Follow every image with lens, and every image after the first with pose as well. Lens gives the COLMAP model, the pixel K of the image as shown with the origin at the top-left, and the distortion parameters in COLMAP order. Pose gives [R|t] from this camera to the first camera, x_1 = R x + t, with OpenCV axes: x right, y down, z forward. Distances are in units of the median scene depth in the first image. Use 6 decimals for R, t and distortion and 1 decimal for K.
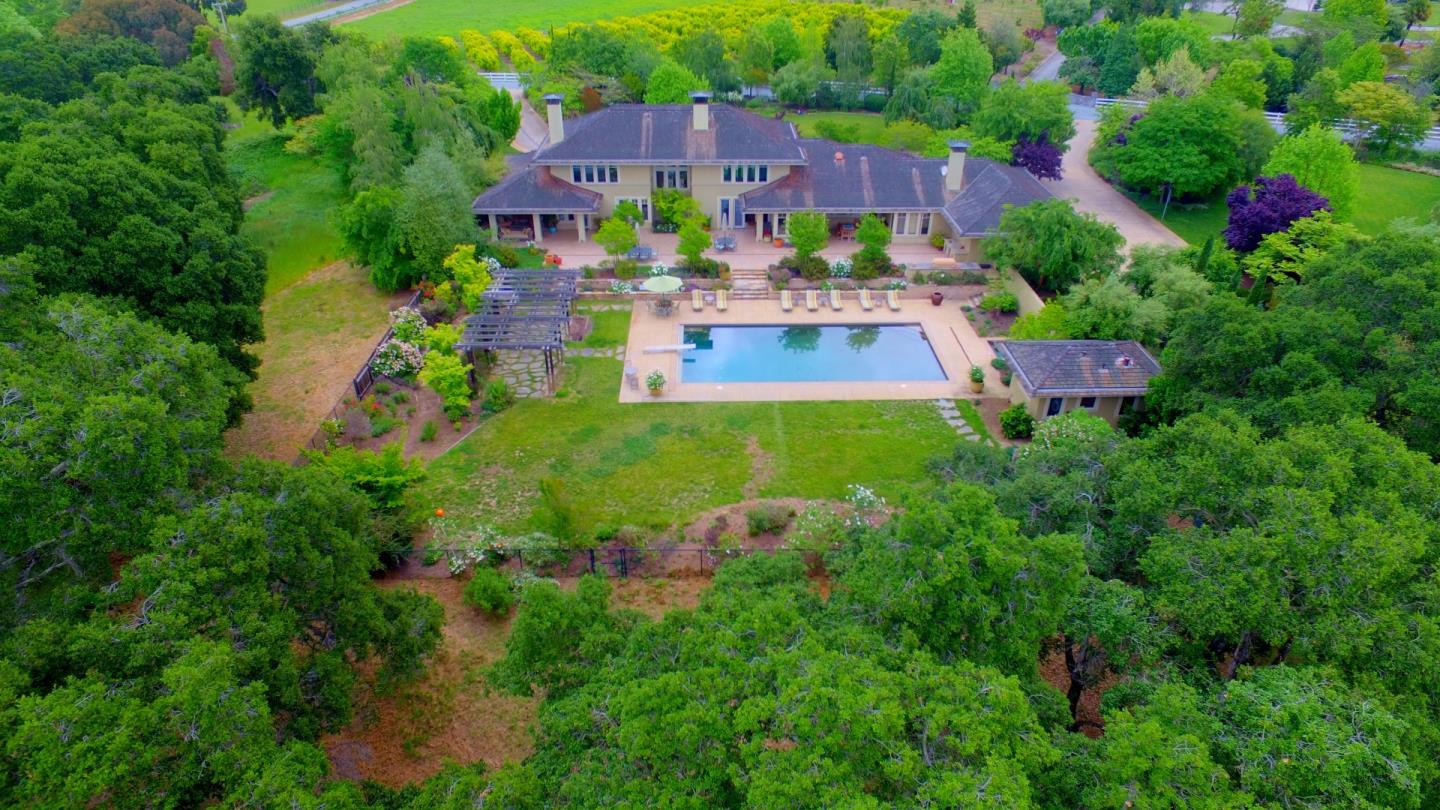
lens RADIAL K [[836.5, 0, 726.8], [0, 836.5, 406.7], [0, 0, 1]] dist [-0.010327, 0.009830]
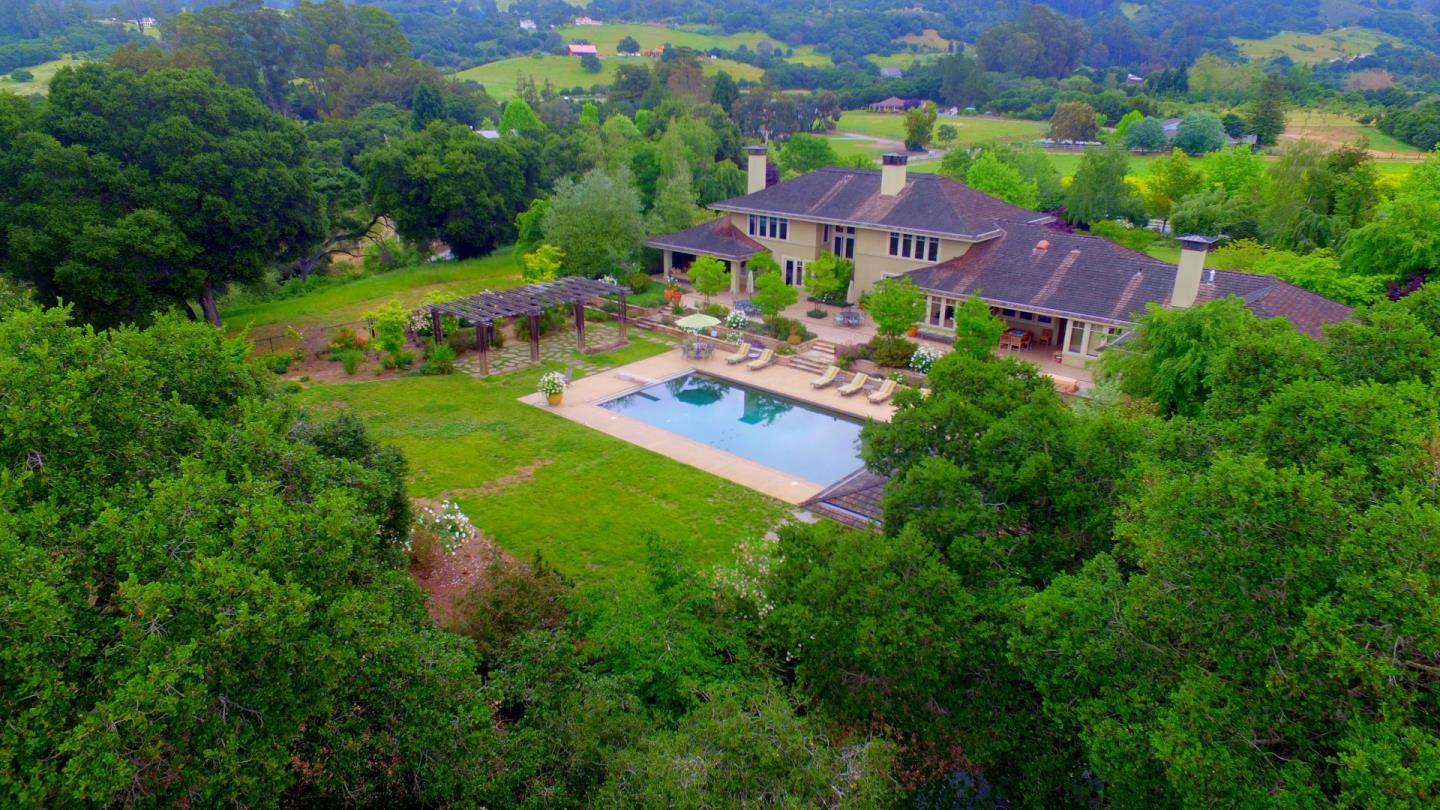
lens RADIAL K [[836.5, 0, 726.8], [0, 836.5, 406.7], [0, 0, 1]] dist [-0.010327, 0.009830]
pose [[0.742019, 0.238072, -0.626681, 0.484146], [-0.359677, 0.930258, -0.072477, -0.011383], [0.565720, 0.279182, 0.775898, 0.343076]]
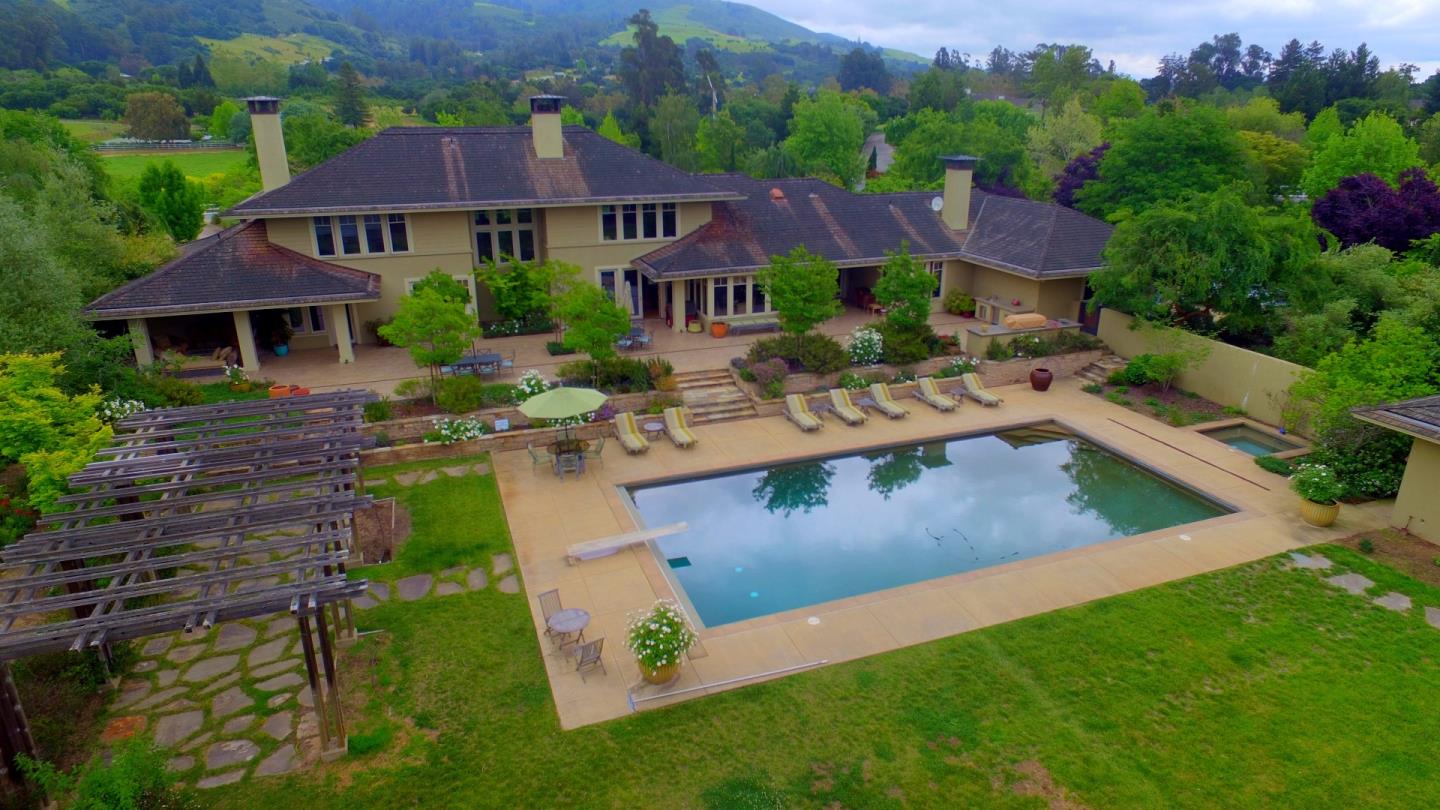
lens RADIAL K [[836.5, 0, 726.8], [0, 836.5, 406.7], [0, 0, 1]] dist [-0.010327, 0.009830]
pose [[0.947972, -0.115368, 0.296713, -0.119776], [0.173670, 0.968533, -0.178275, -0.046118], [-0.266809, 0.220530, 0.938179, 0.520013]]
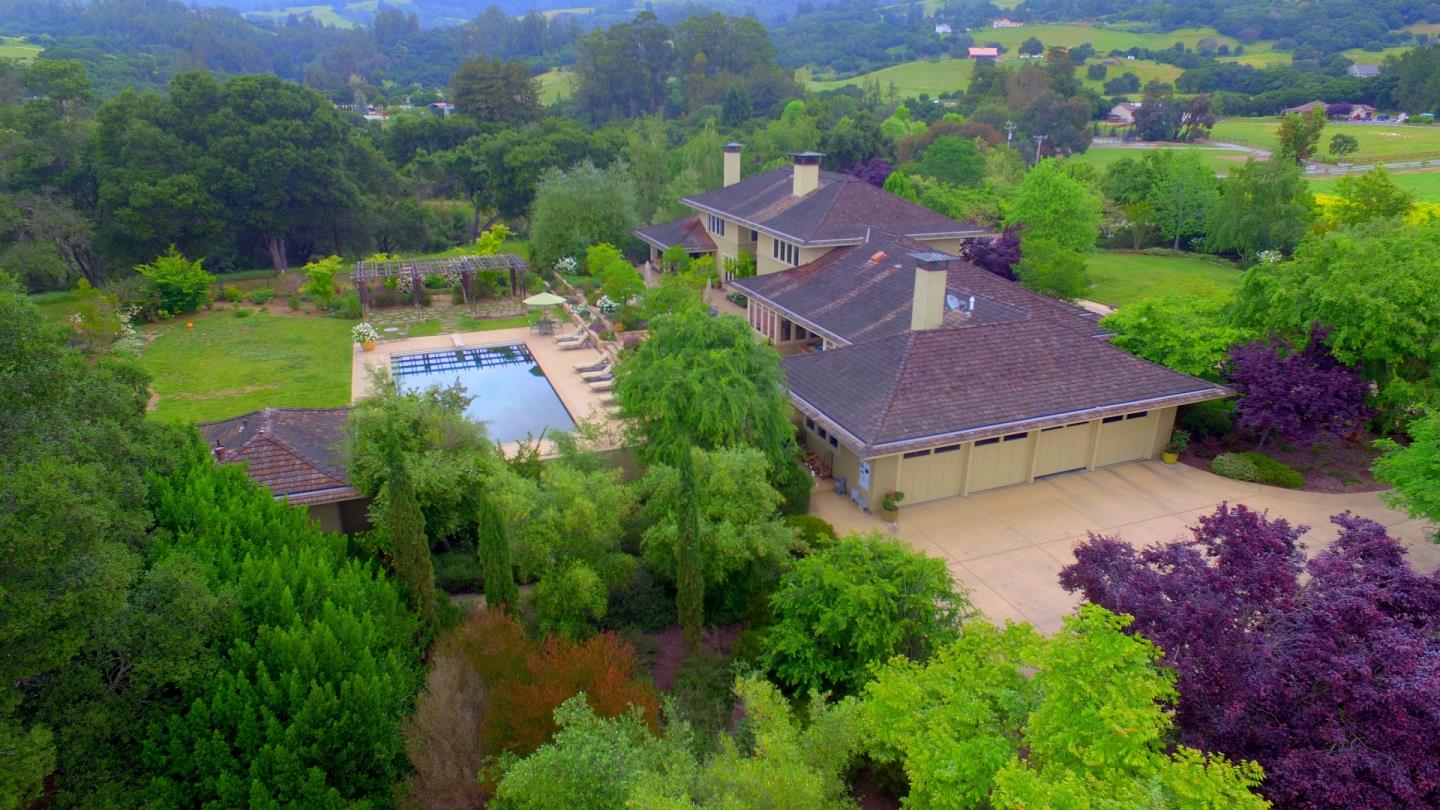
lens RADIAL K [[836.5, 0, 726.8], [0, 836.5, 406.7], [0, 0, 1]] dist [-0.010327, 0.009830]
pose [[0.348146, 0.326600, -0.878707, 0.816790], [-0.499867, 0.857647, 0.120724, -0.246145], [0.793049, 0.397207, 0.461843, 0.729432]]
